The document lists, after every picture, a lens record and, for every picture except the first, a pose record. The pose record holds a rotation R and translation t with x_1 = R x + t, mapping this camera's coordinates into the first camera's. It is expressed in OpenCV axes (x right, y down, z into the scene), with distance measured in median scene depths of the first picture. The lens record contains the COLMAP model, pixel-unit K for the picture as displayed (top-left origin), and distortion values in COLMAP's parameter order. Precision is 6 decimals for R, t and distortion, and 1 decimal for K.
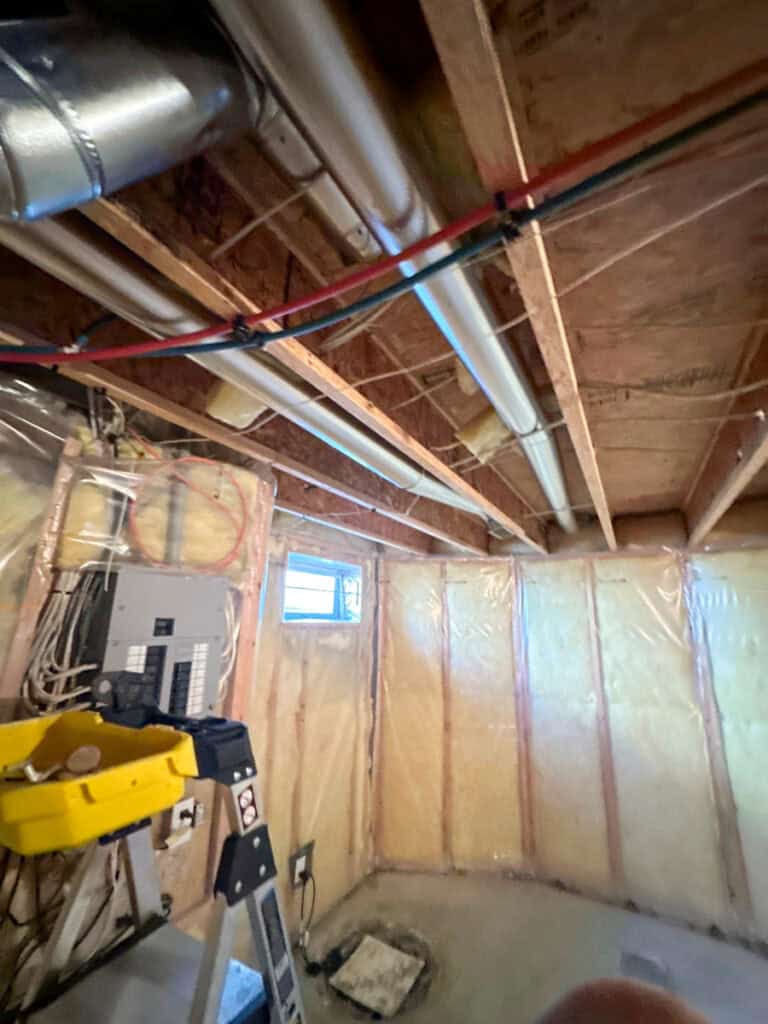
lens RADIAL K [[409.6, 0, 385.2], [0, 409.6, 510.2], [0, 0, 1]] dist [-0.004011, 0.000332]
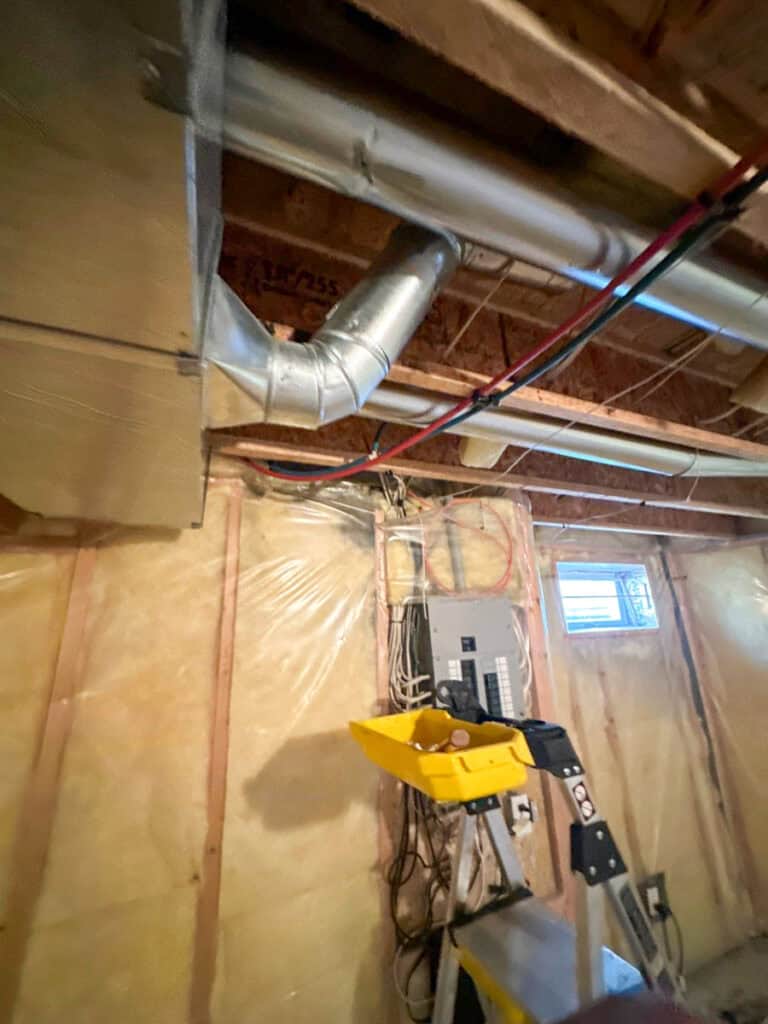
lens RADIAL K [[409.6, 0, 381.0], [0, 409.6, 510.5], [0, 0, 1]] dist [-0.004011, 0.000332]
pose [[0.800490, -0.223998, -0.555915, 0.014601], [0.209085, 0.973632, -0.091240, -0.045724], [0.561694, -0.043196, 0.826217, -0.138772]]
